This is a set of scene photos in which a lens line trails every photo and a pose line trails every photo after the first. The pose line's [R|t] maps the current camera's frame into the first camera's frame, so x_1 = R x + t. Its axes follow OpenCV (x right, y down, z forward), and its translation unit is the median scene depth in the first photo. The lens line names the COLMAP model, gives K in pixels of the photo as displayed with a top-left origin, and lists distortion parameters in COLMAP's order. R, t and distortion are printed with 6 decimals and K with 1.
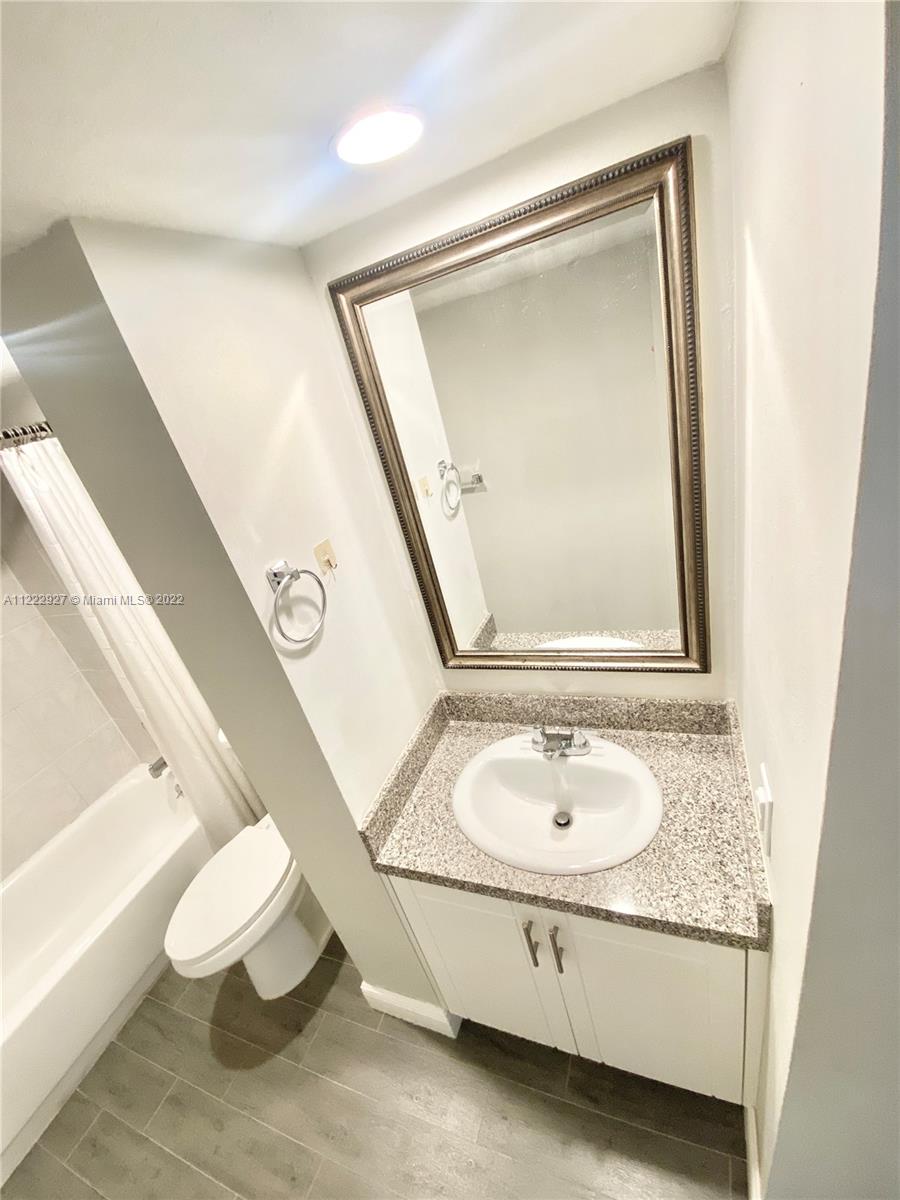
lens RADIAL K [[492.5, 0, 451.8], [0, 492.5, 597.1], [0, 0, 1]] dist [0.033729, -0.025705]
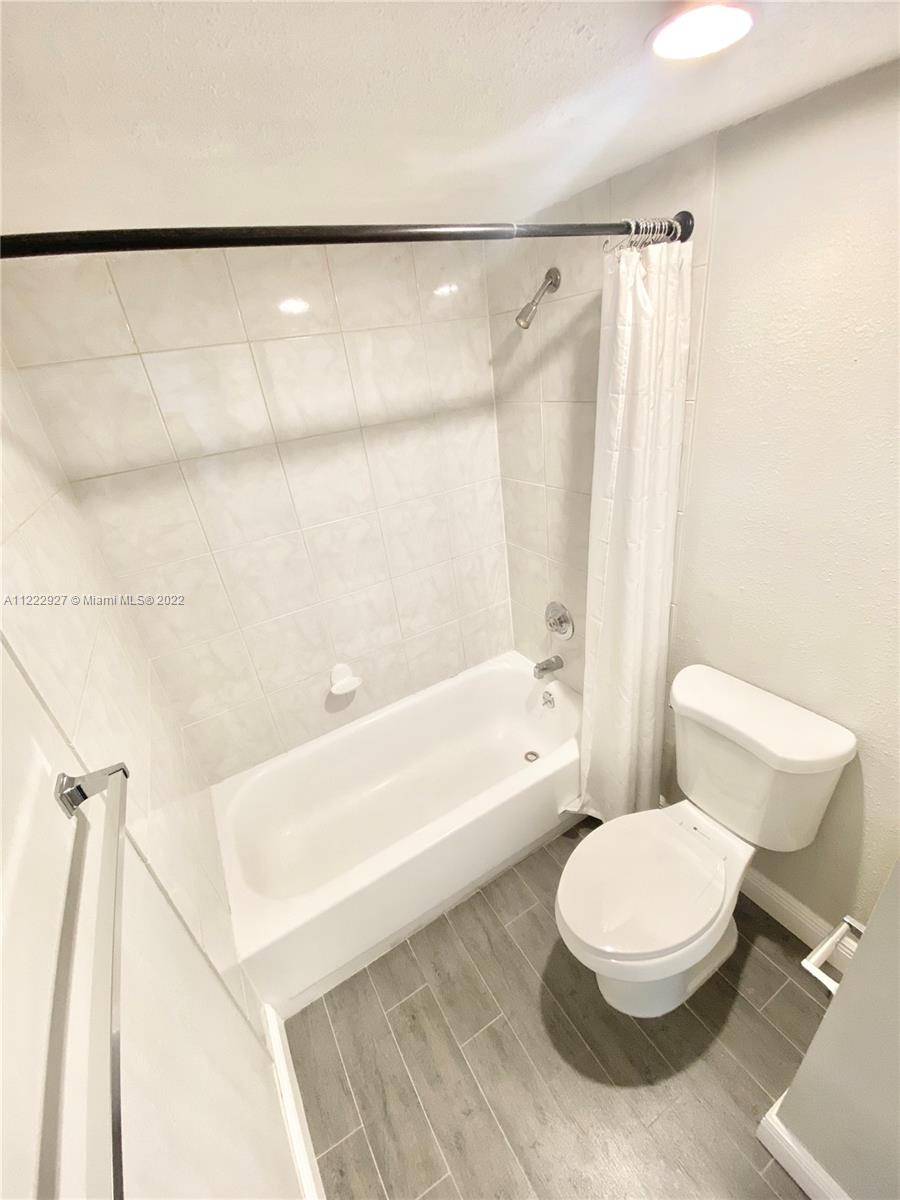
lens RADIAL K [[488.6, 0, 453.6], [0, 488.6, 598.0], [0, 0, 1]] dist [0.045428, -0.036279]
pose [[0.785883, 0.402226, -0.469684, -0.566618], [-0.324513, 0.914811, 0.240442, 0.082571], [0.526384, -0.036540, 0.849462, 0.220446]]
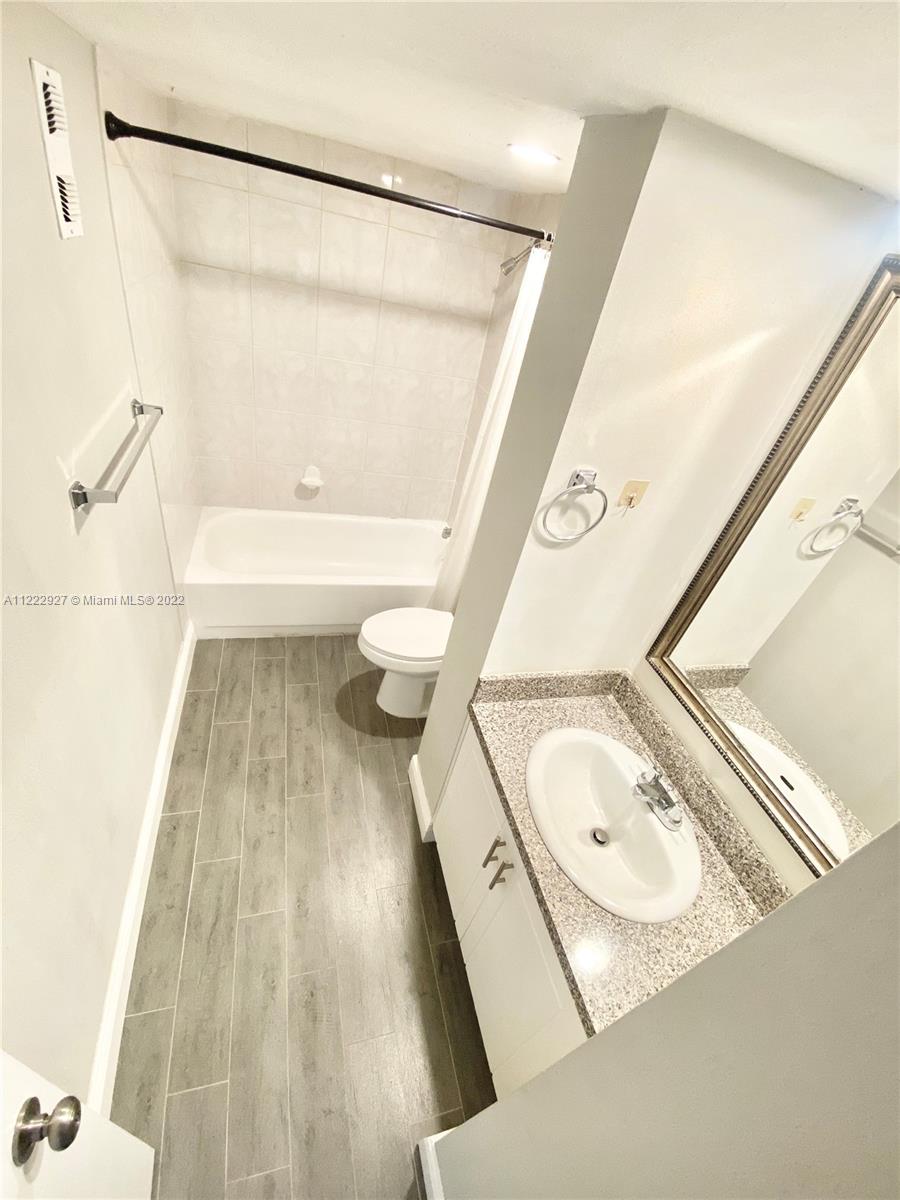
lens RADIAL K [[492.5, 0, 451.8], [0, 492.5, 597.1], [0, 0, 1]] dist [0.033729, -0.025705]
pose [[0.519236, 0.745501, -0.417878, 0.120547], [-0.637538, 0.663509, 0.391536, -0.086173], [0.569156, 0.063114, 0.819803, -0.050584]]
